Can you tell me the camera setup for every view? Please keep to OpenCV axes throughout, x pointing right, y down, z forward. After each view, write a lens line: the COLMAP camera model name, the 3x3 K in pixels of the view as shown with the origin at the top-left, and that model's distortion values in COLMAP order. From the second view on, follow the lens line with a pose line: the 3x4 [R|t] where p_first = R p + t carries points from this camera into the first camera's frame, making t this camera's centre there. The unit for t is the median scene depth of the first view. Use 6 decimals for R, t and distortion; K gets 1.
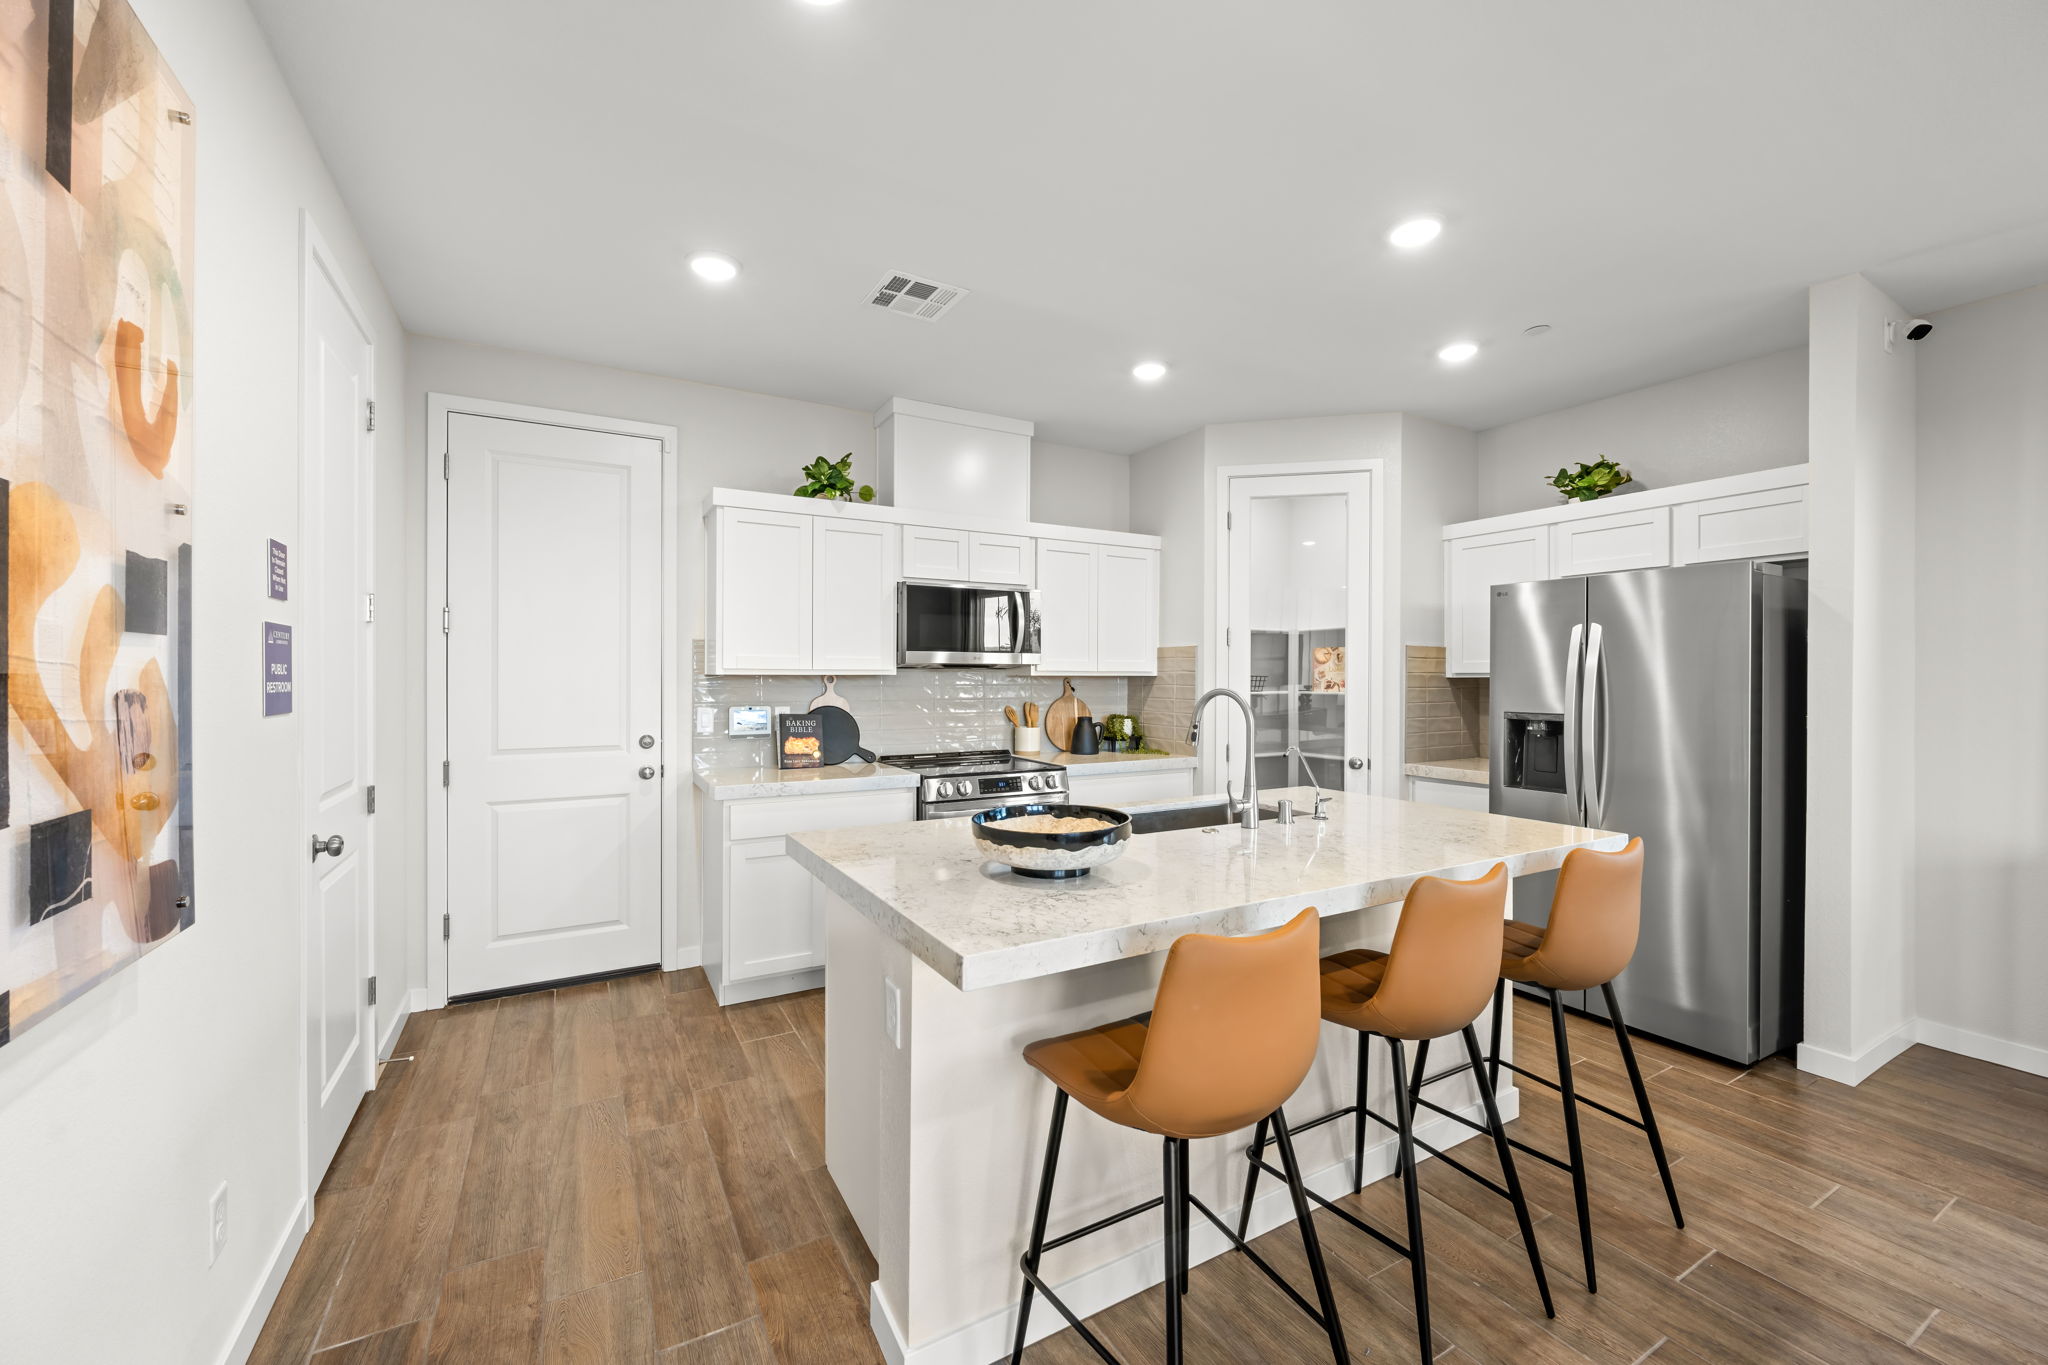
lens RADIAL K [[808.1, 0, 1023.8], [0, 808.1, 681.3], [0, 0, 1]] dist [-0.002619, -0.000467]
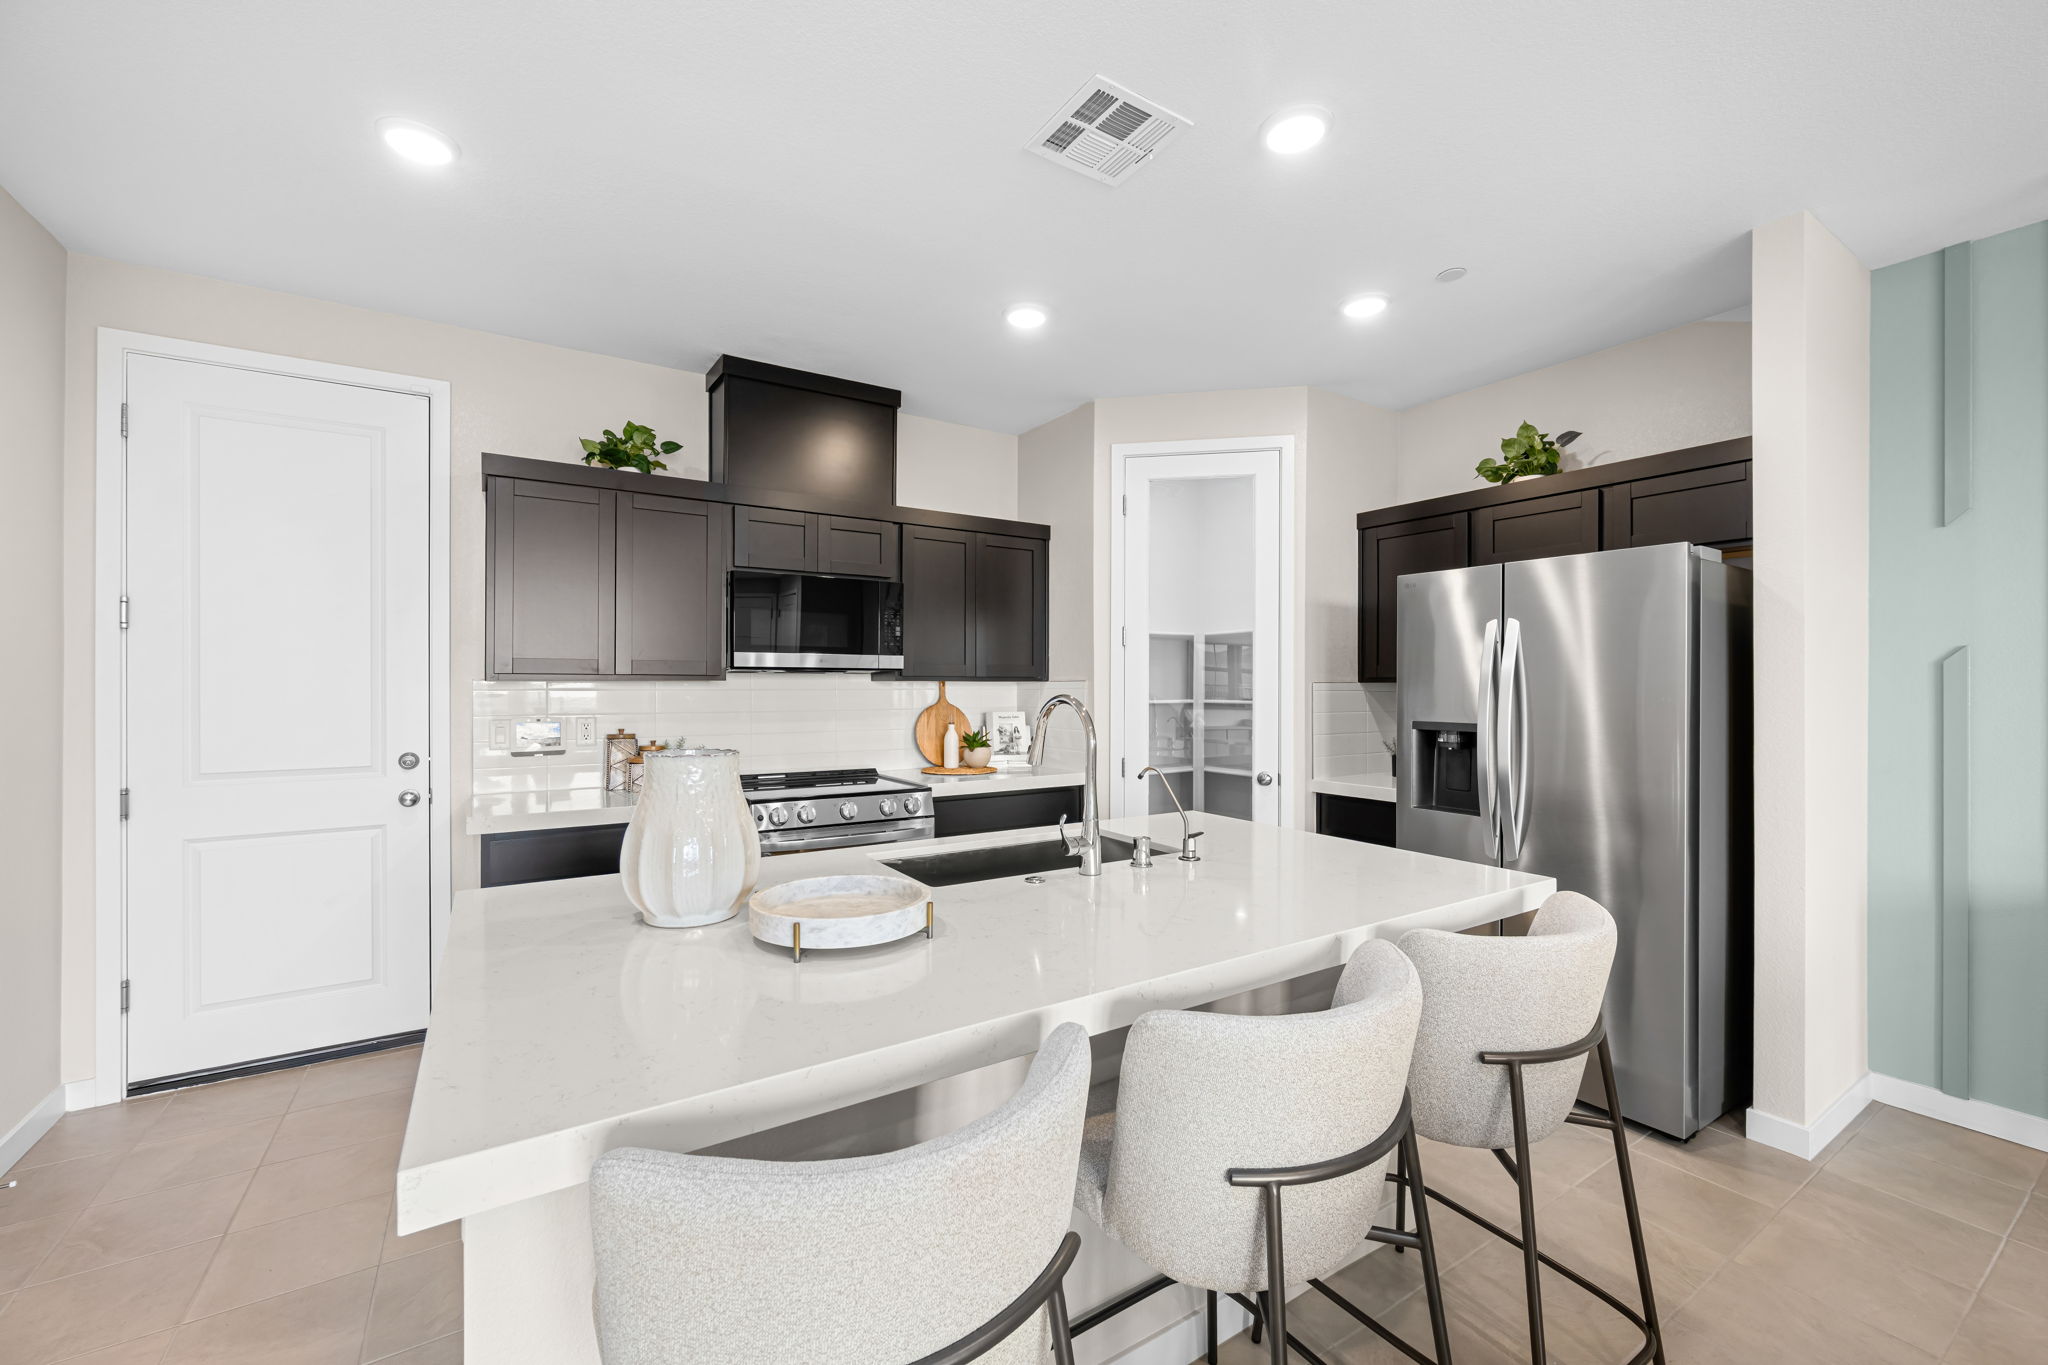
lens RADIAL K [[808.1, 0, 1031.8], [0, 808.1, 682.7], [0, 0, 1]] dist [-0.002619, -0.000467]
pose [[0.998563, -0.000773, 0.053590, 0.121867], [0.001093, 0.999982, -0.005944, 0.000162], [-0.053584, 0.005994, 0.998545, 0.140930]]
